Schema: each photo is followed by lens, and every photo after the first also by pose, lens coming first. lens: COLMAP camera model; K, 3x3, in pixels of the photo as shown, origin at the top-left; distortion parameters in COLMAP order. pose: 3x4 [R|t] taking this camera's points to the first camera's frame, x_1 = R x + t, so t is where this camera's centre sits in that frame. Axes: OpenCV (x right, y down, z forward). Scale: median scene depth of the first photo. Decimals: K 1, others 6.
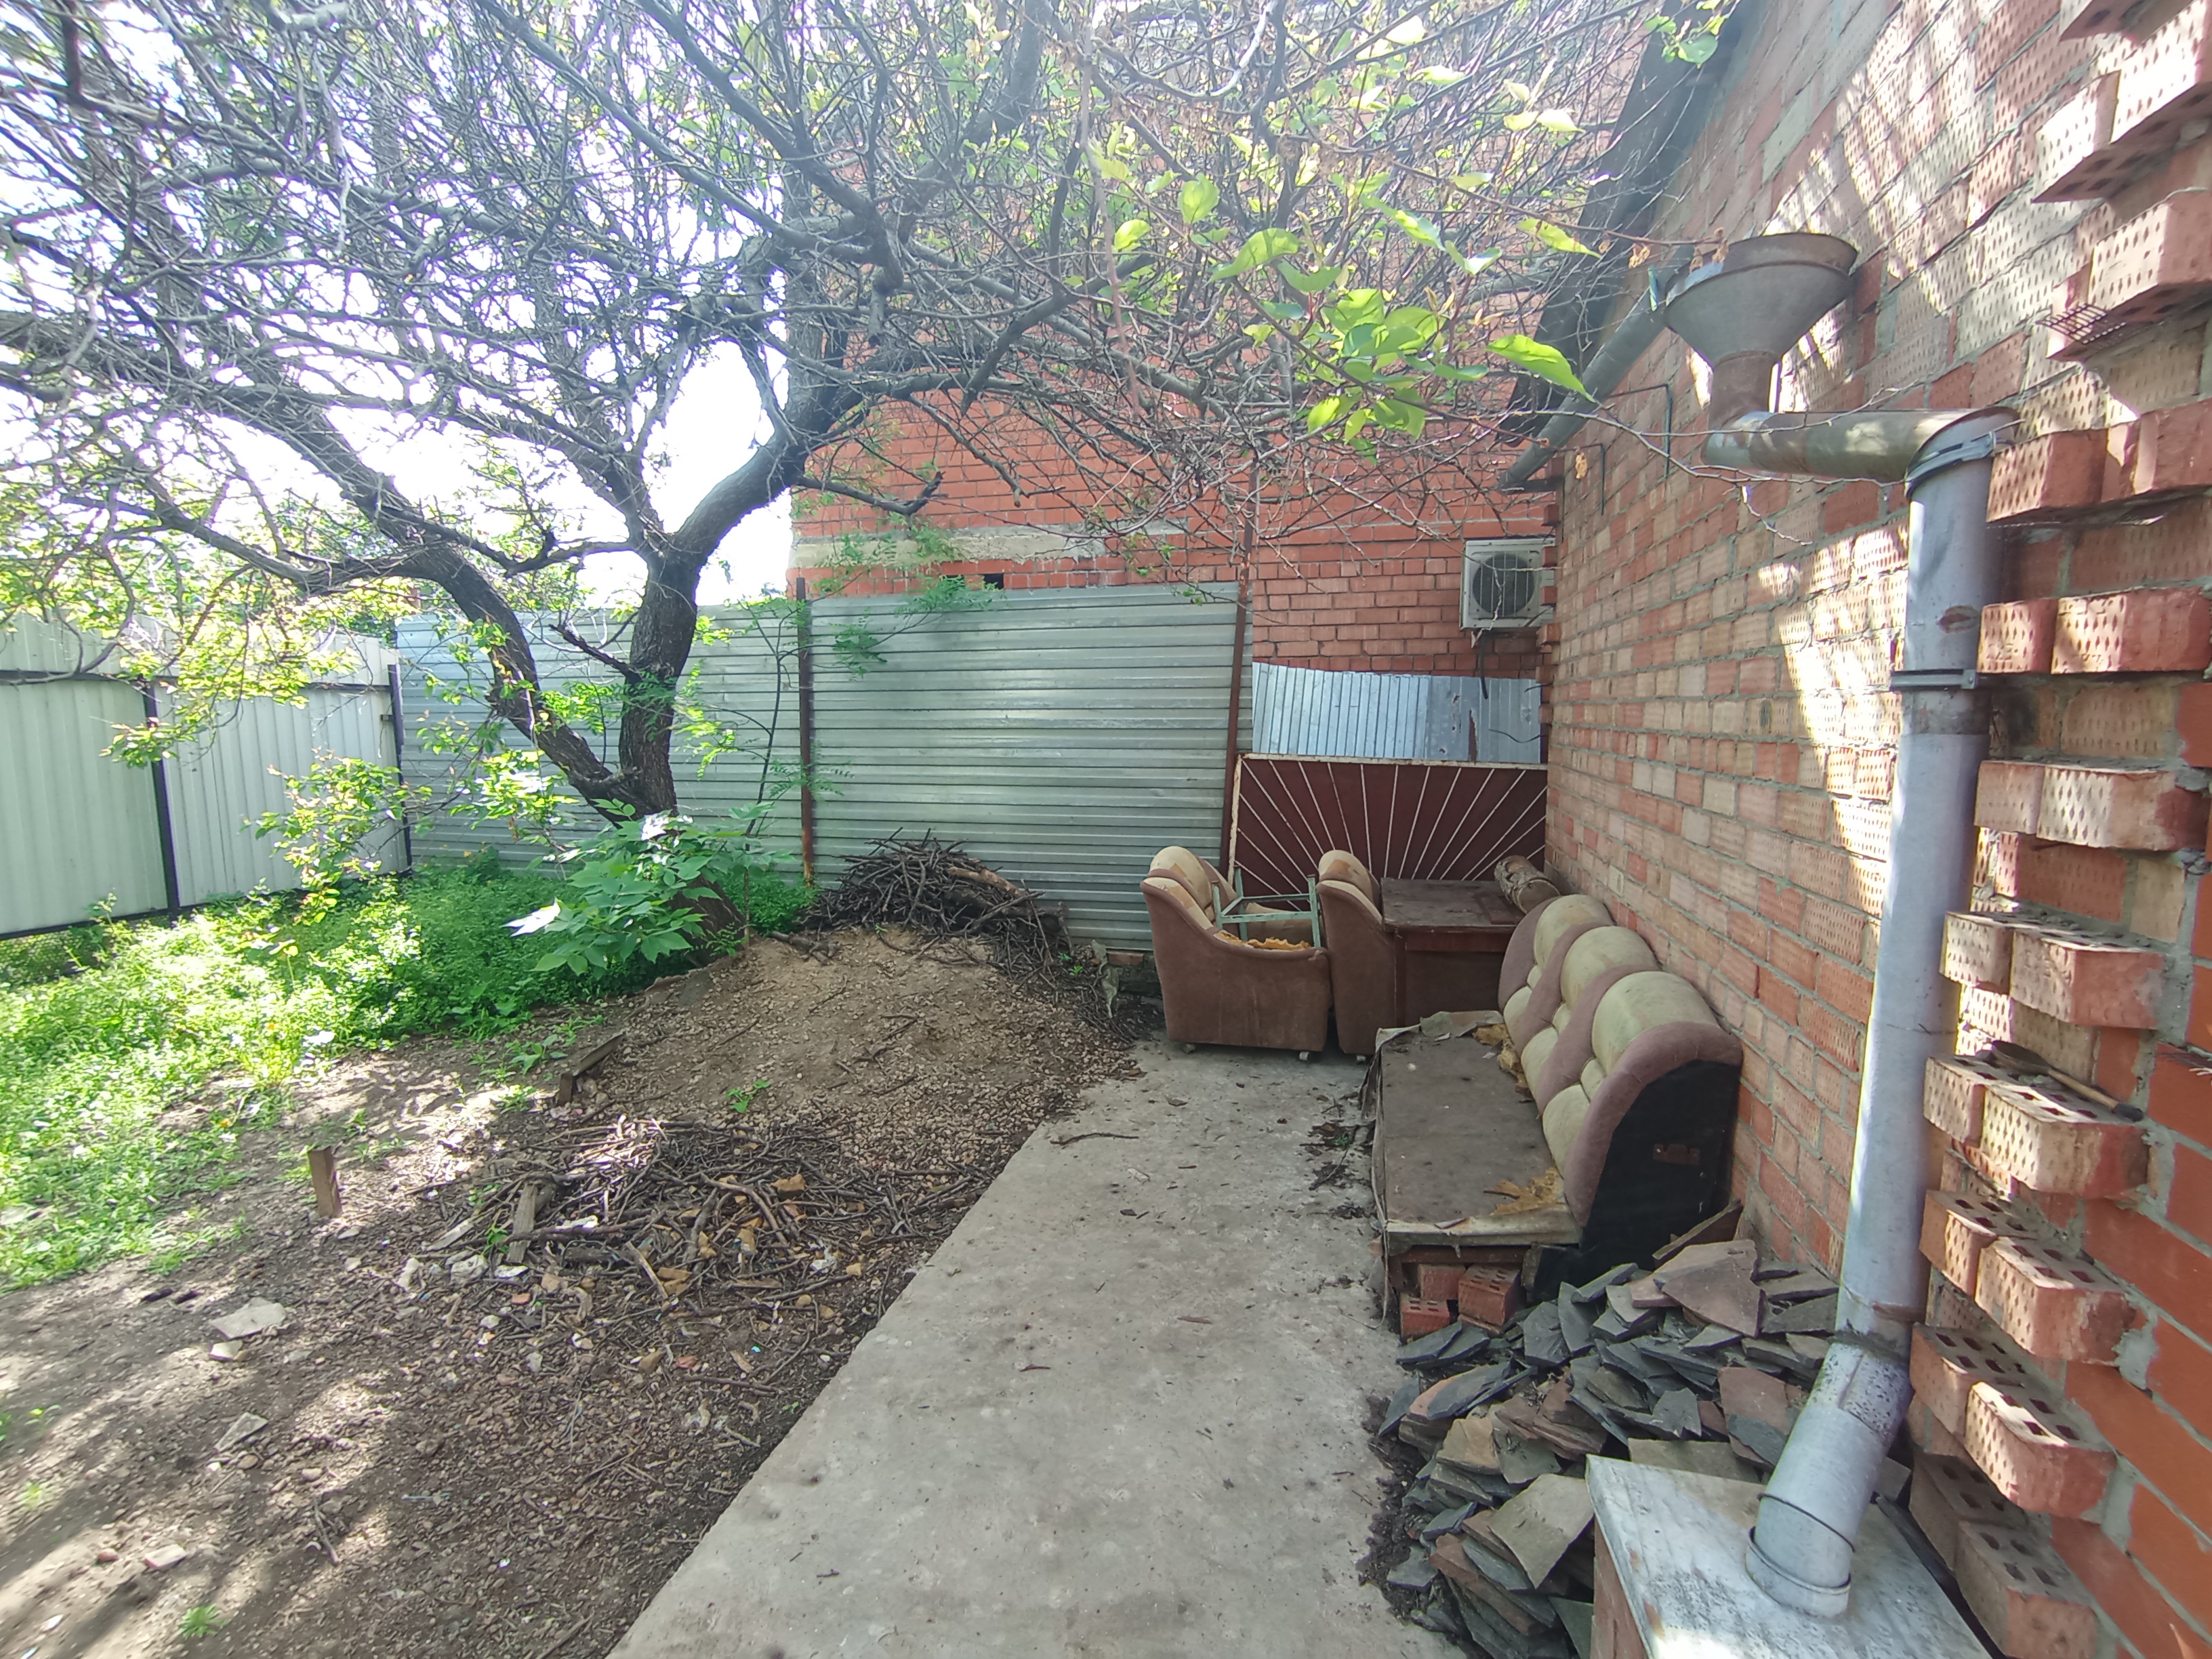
lens RADIAL K [[1009.6, 0, 1100.0], [0, 1009.6, 833.8], [0, 0, 1]] dist [-0.055496, 0.038183]
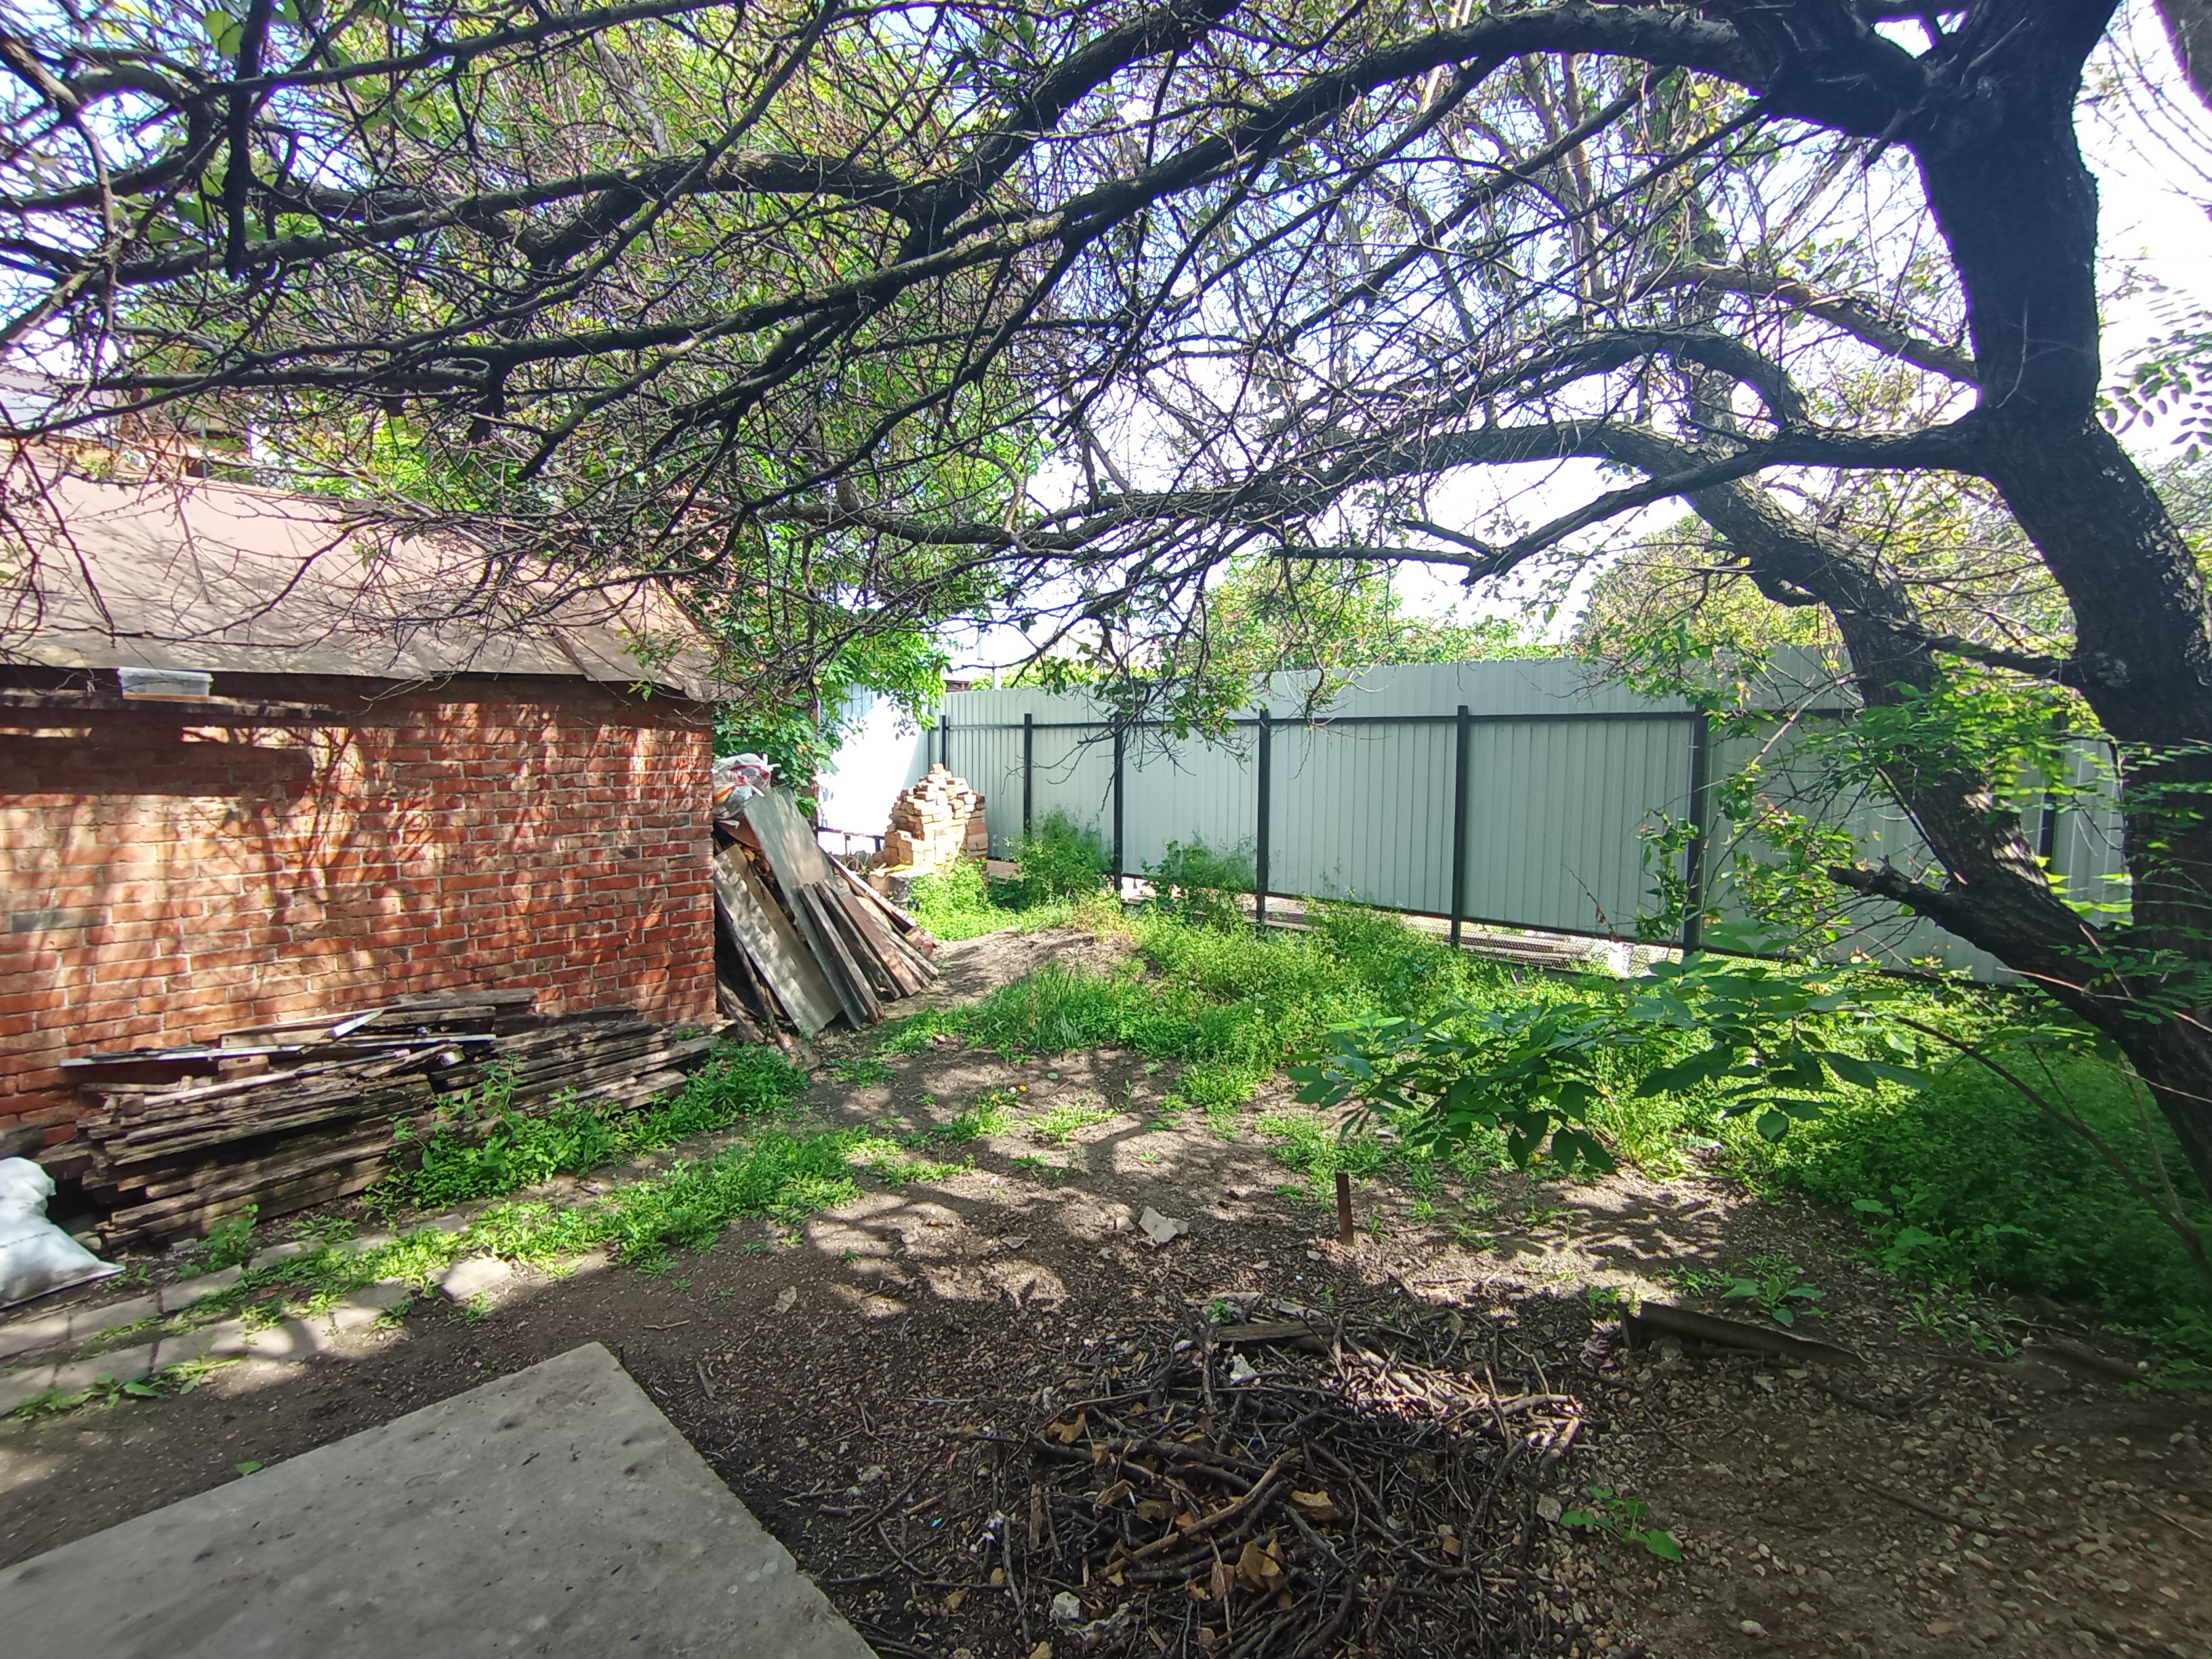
lens RADIAL K [[1009.6, 0, 1100.0], [0, 1009.6, 833.8], [0, 0, 1]] dist [-0.055496, 0.038183]
pose [[-0.479366, 0.083094, -0.873672, 0.184776], [-0.097948, 0.984222, 0.147351, -0.129911], [0.872132, 0.156210, -0.463664, 0.910451]]
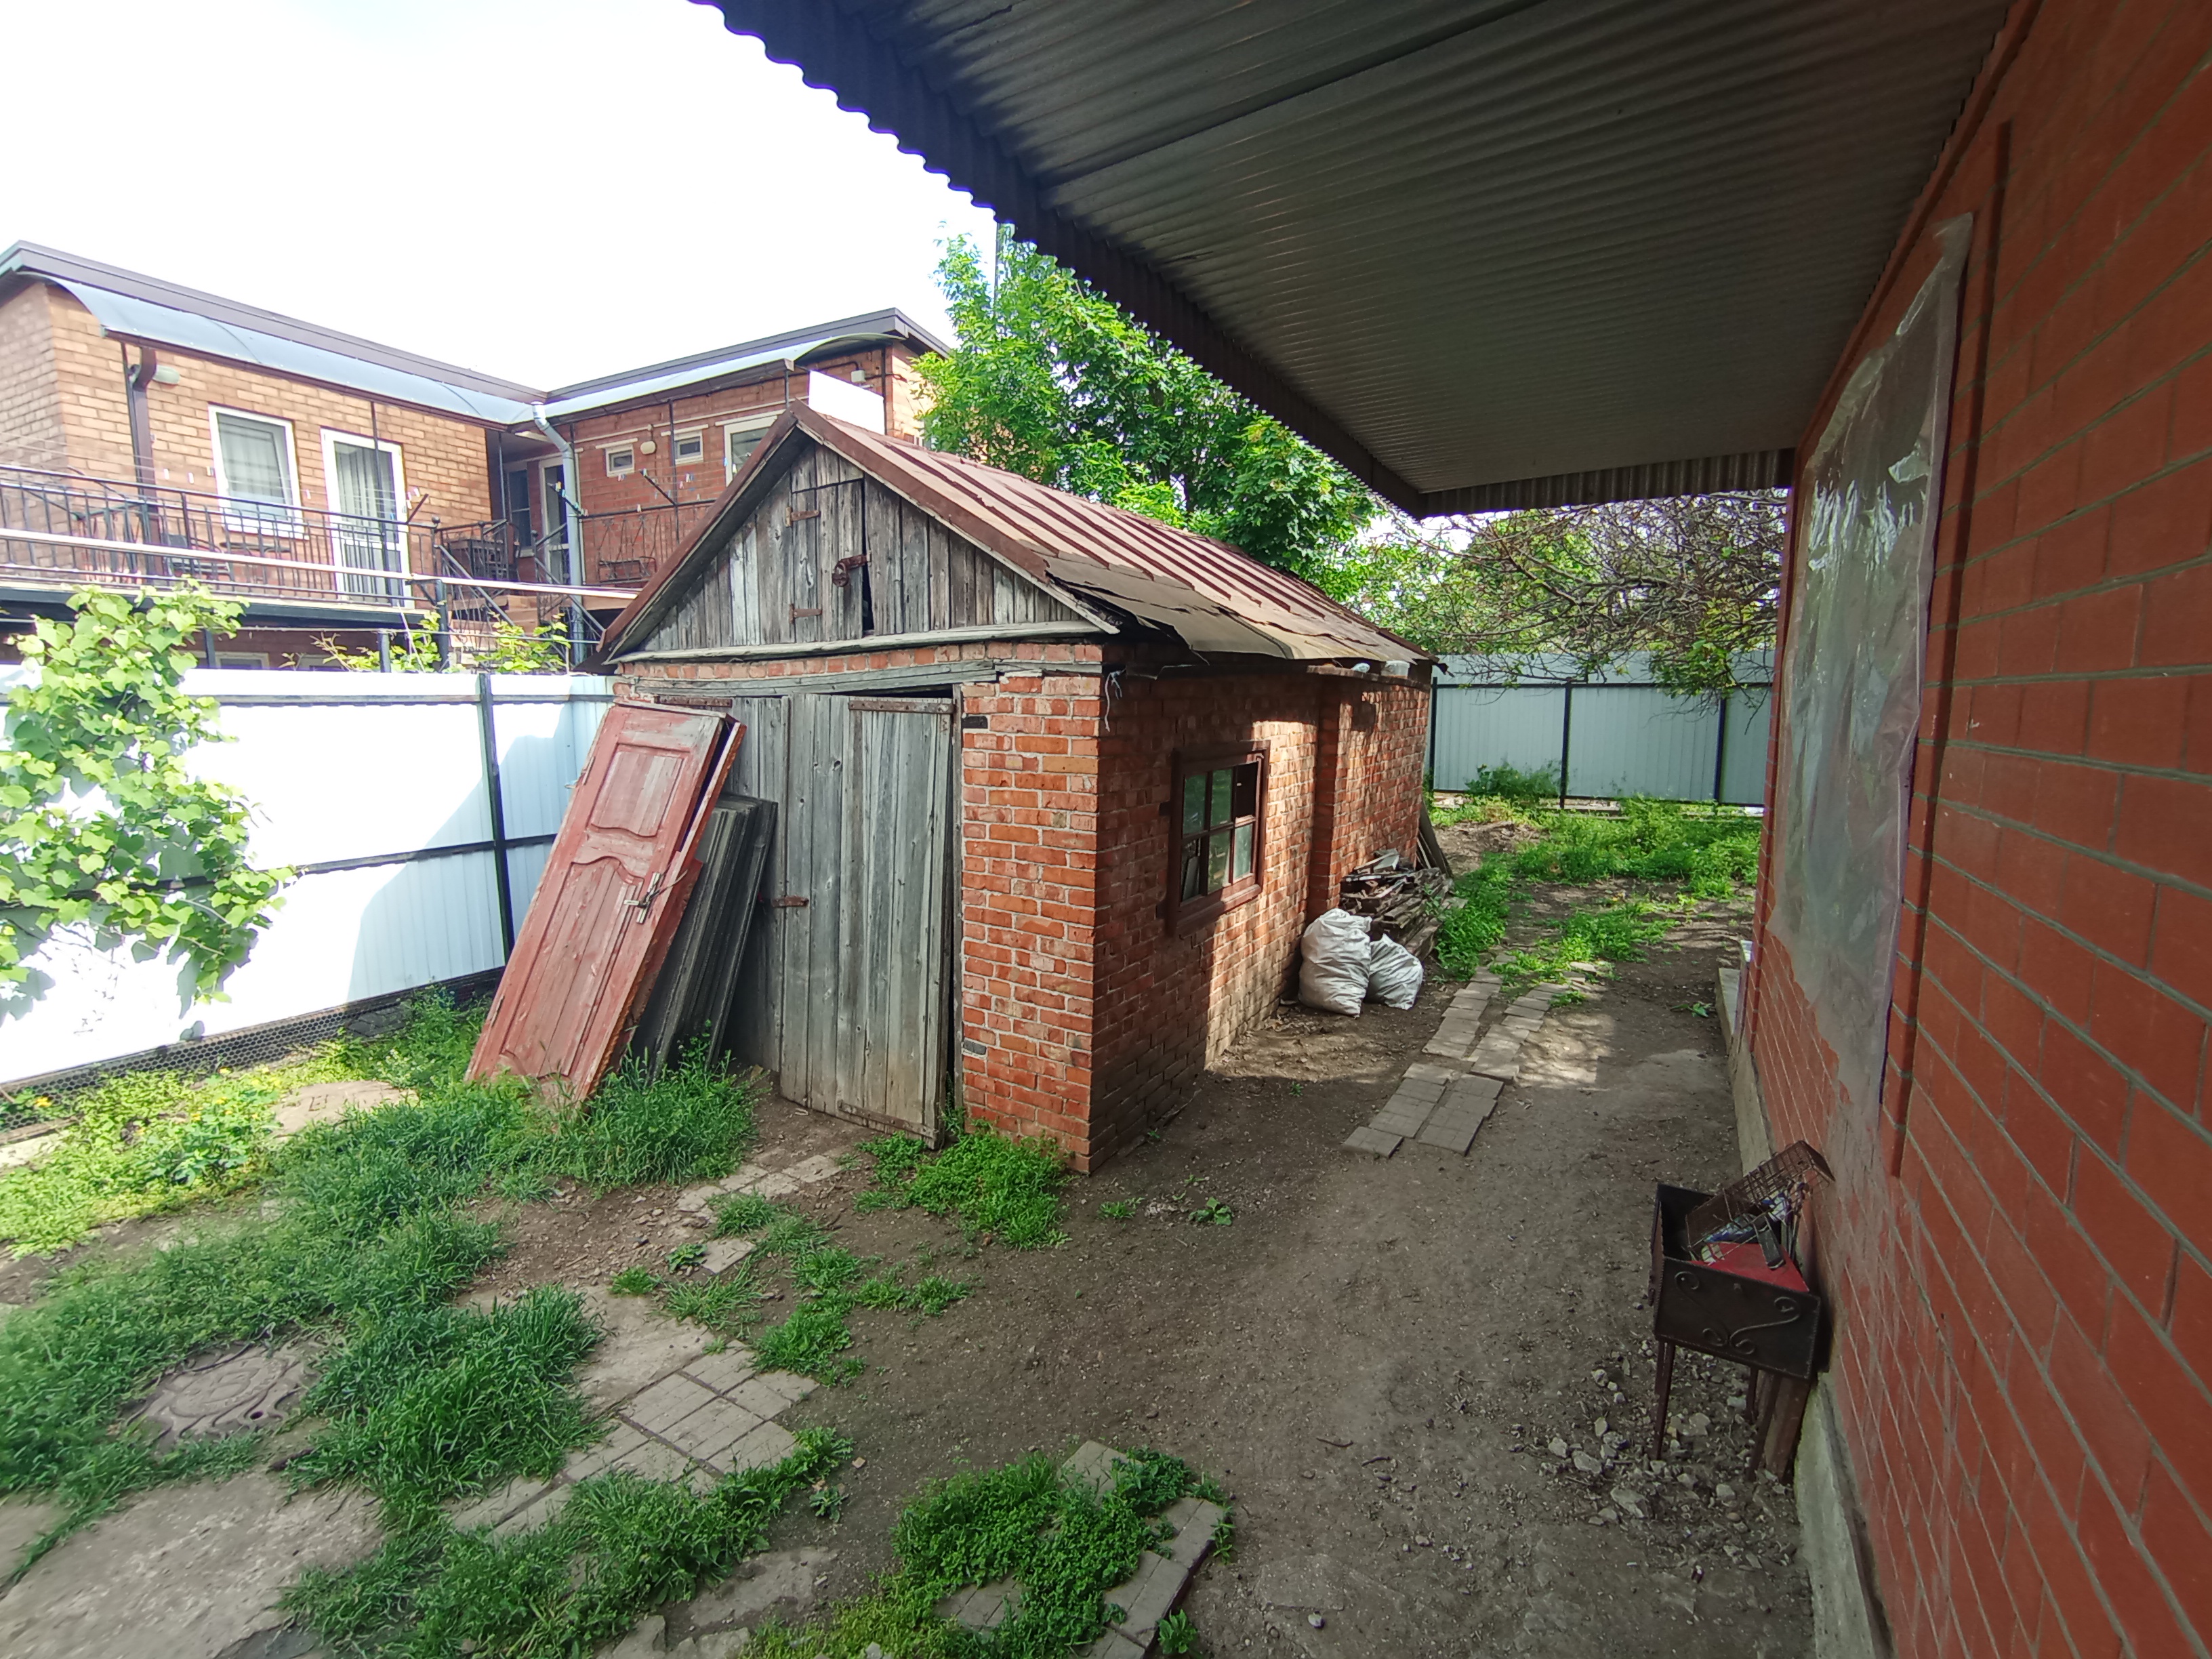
lens RADIAL K [[1009.6, 0, 1100.0], [0, 1009.6, 833.8], [0, 0, 1]] dist [-0.055496, 0.038183]
pose [[-0.262356, 0.135083, -0.955469, 1.437392], [-0.099132, 0.981142, 0.165933, -0.019970], [0.959866, 0.138251, -0.244017, -0.191452]]
